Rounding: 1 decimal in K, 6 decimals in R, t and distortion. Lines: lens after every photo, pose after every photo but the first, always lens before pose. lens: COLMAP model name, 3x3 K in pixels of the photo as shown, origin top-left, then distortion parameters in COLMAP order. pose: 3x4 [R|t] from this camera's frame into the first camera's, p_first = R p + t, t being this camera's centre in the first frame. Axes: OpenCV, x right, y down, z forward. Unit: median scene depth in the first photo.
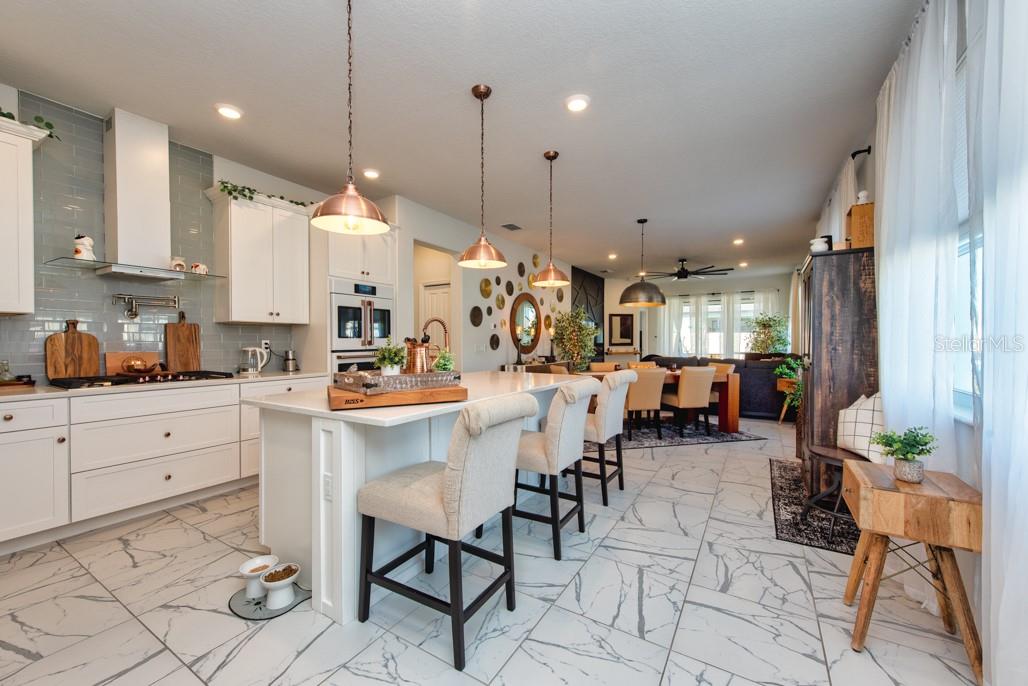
lens RADIAL K [[402.9, 0, 510.6], [0, 402.9, 345.8], [0, 0, 1]] dist [0.006793, -0.000357]
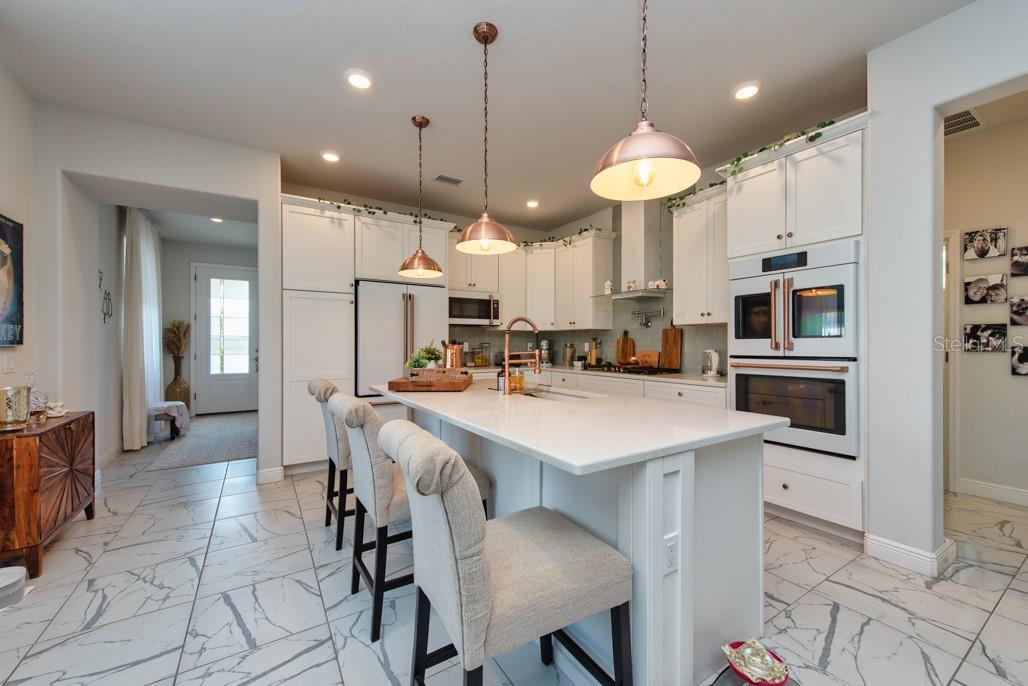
lens RADIAL K [[406.0, 0, 514.4], [0, 406.0, 345.1], [0, 0, 1]] dist [0.003343, -0.000103]
pose [[-0.439769, 0.003604, -0.898104, 0.341806], [-0.008701, 0.999928, 0.008274, -0.008331], [0.898069, 0.011453, -0.439706, 0.765509]]
